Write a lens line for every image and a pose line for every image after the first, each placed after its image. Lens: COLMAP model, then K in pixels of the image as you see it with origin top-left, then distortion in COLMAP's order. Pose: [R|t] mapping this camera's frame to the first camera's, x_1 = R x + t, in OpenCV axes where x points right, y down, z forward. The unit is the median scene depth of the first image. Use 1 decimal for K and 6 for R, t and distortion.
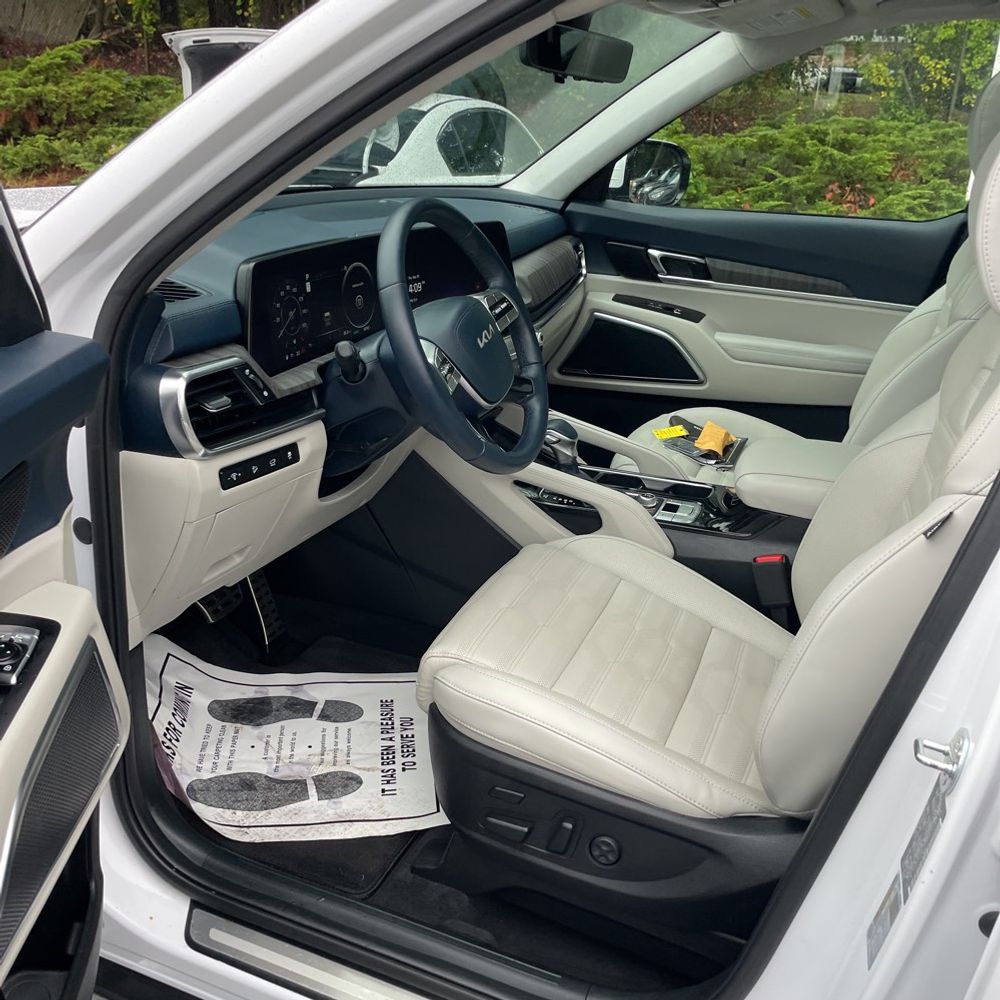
lens RADIAL K [[1011.9, 0, 500.0], [0, 1011.9, 500.0], [0, 0, 1]] dist [0.099513, -0.124692]
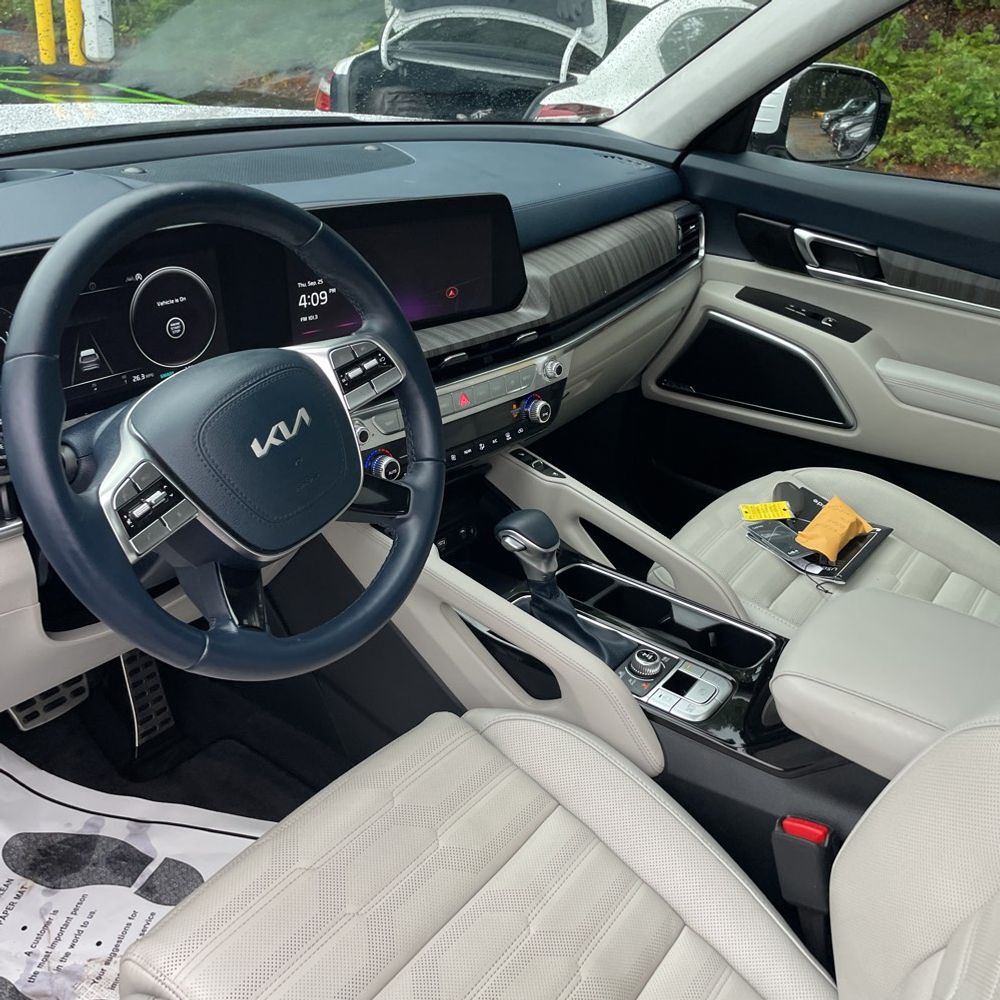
lens RADIAL K [[1018.7, 0, 499.6], [0, 1018.7, 494.0], [0, 0, 1]] dist [0.107423, -0.158405]
pose [[0.964521, 0.133069, -0.228017, 0.137142], [-0.114625, 0.989105, 0.092366, -0.110482], [0.237824, -0.062953, 0.969266, 0.264830]]
